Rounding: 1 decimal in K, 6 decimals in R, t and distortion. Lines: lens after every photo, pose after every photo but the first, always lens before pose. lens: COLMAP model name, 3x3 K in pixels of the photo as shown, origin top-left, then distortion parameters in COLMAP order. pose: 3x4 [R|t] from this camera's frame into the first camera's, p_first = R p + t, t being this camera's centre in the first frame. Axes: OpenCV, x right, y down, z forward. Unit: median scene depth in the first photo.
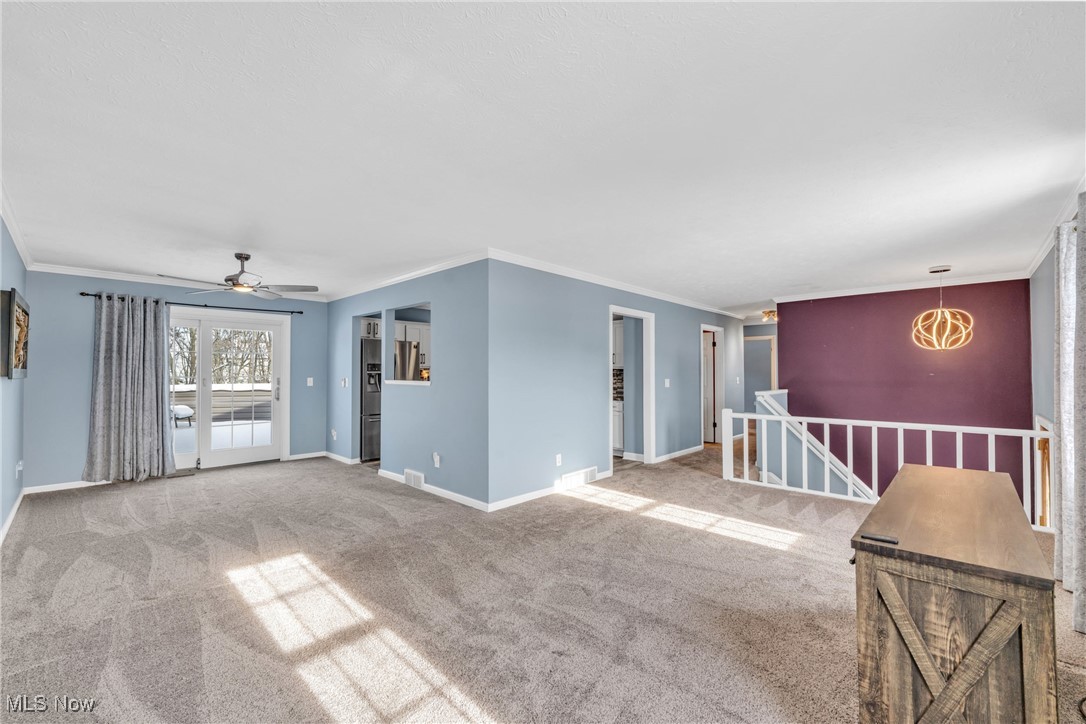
lens RADIAL K [[438.9, 0, 550.1], [0, 438.9, 362.9], [0, 0, 1]] dist [-0.001381, -0.000535]
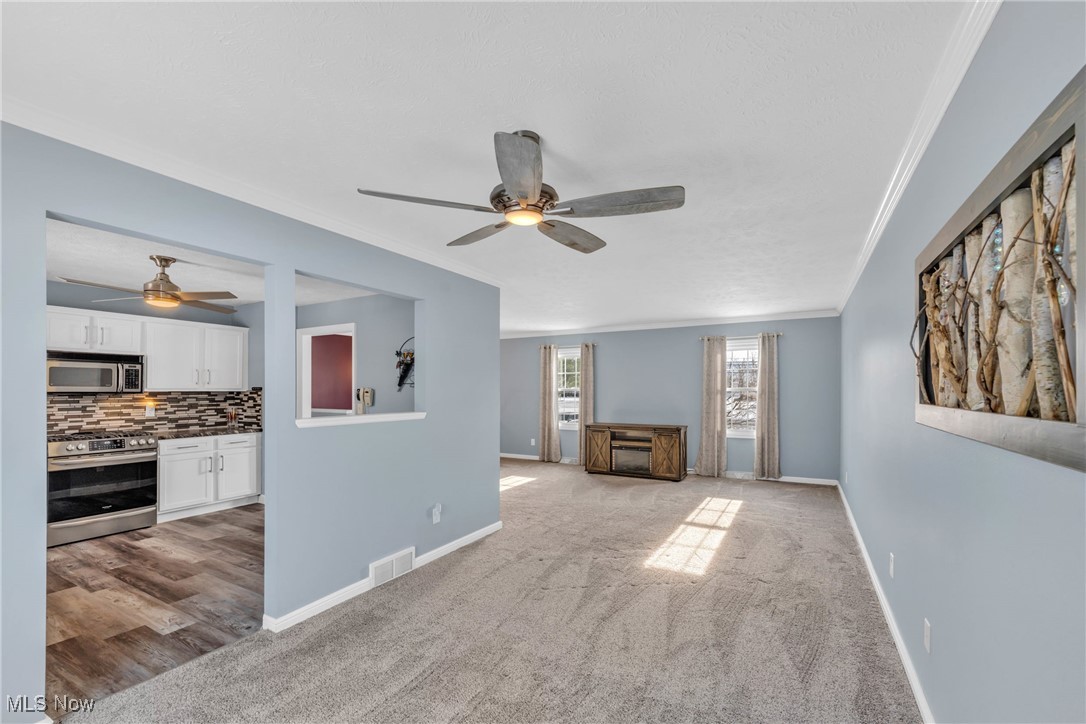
lens RADIAL K [[438.9, 0, 545.9], [0, 438.9, 389.5], [0, 0, 1]] dist [-0.001381, -0.000535]
pose [[-0.212446, -0.004295, 0.977163, -1.055800], [-0.017893, 0.999840, 0.000505, 0.001050], [-0.977009, -0.017377, -0.212489, 0.985381]]
